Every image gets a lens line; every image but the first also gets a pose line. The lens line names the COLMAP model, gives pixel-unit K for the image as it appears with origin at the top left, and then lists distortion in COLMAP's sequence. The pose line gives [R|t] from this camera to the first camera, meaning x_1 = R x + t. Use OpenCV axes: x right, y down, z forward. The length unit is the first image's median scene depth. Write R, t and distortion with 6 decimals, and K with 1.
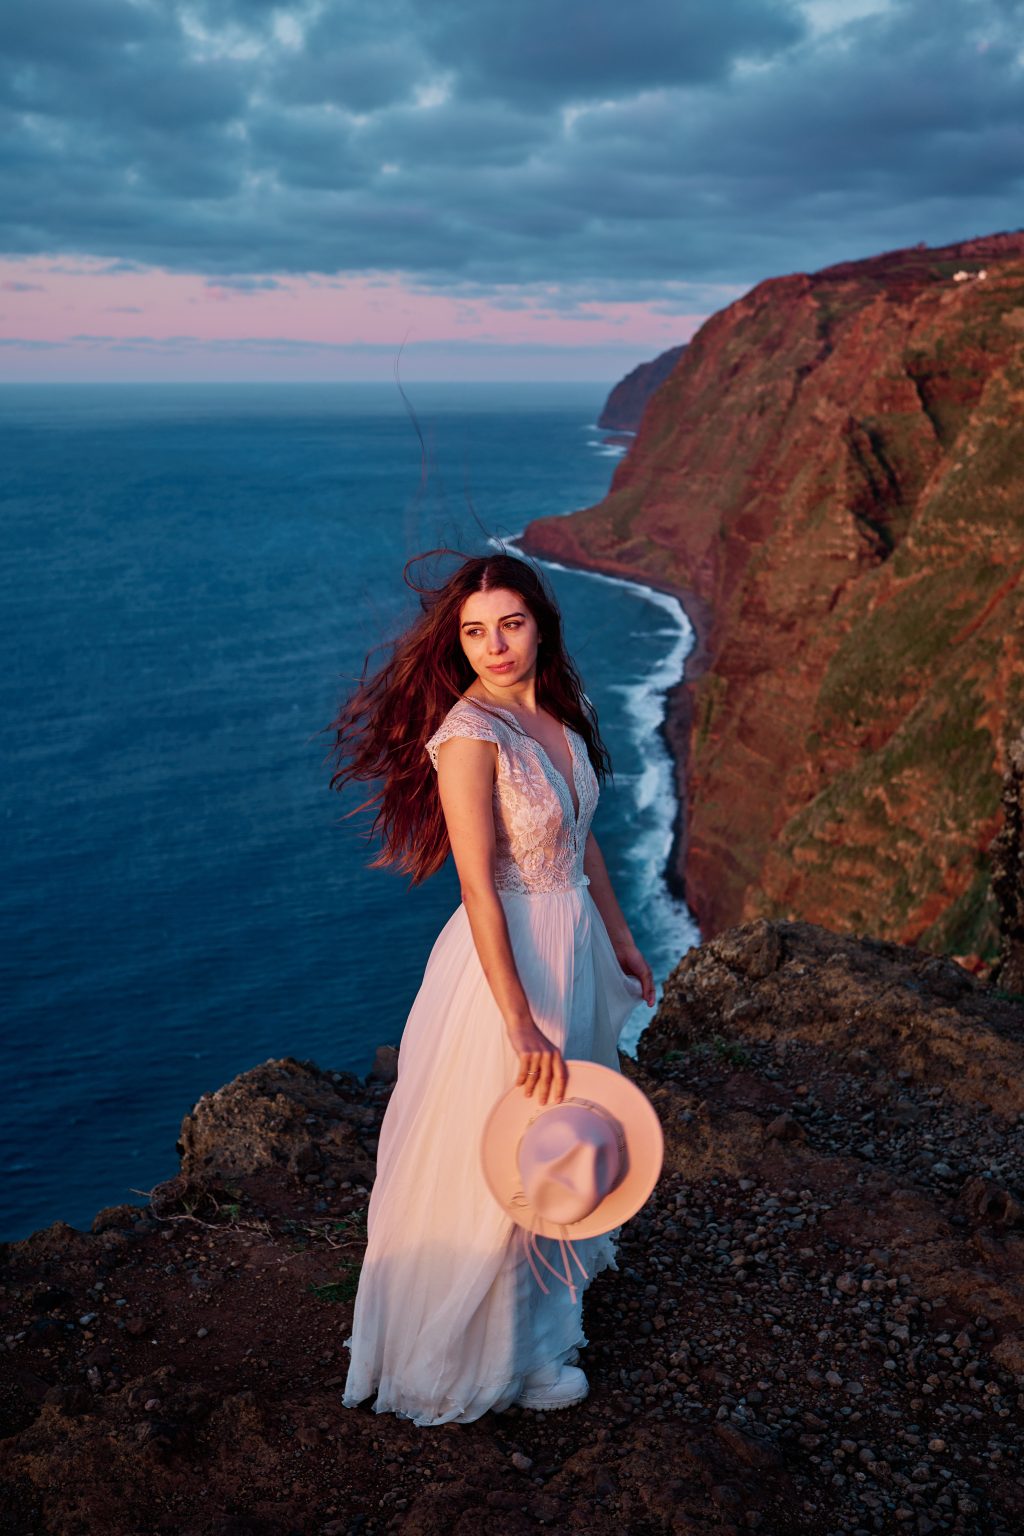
lens RADIAL K [[1565.5, 0, 488.1], [0, 1565.5, 751.6], [0, 0, 1]] dist [-0.002946, 0.009252]
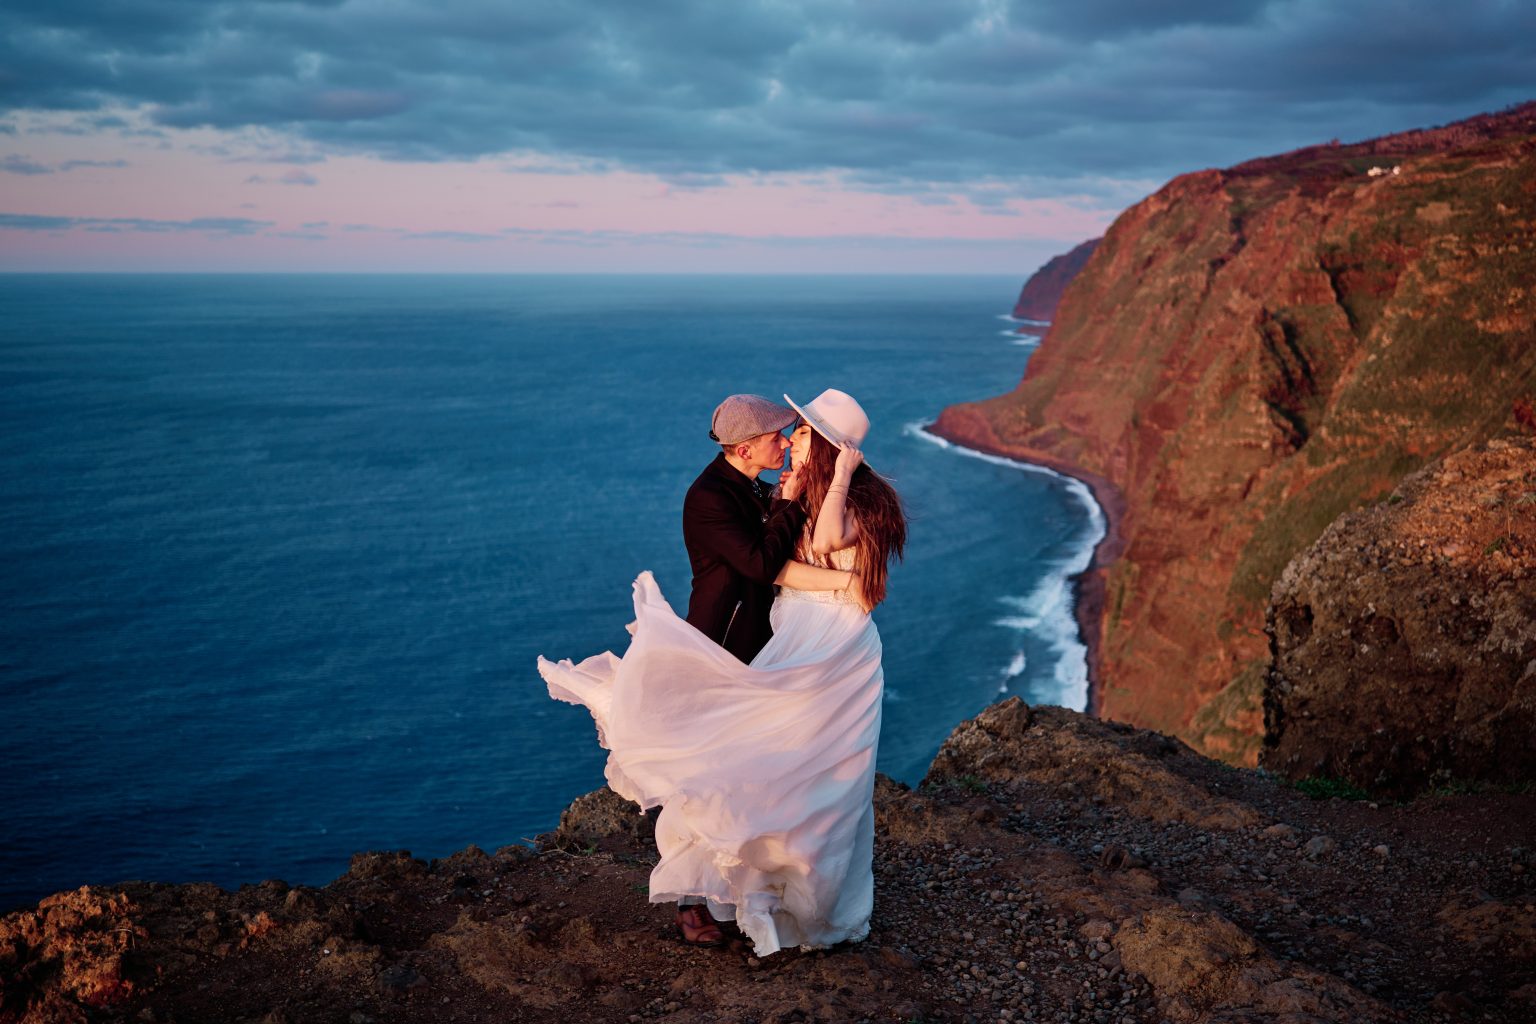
lens RADIAL K [[1762.4, 0, 830.2], [0, 1762.4, 519.2], [0, 0, 1]] dist [0.006046, 0.012301]
pose [[0.997160, 0.013662, -0.074058, 0.038700], [-0.020200, 0.995893, -0.088259, 0.027998], [0.072548, 0.089504, 0.993341, -0.139387]]
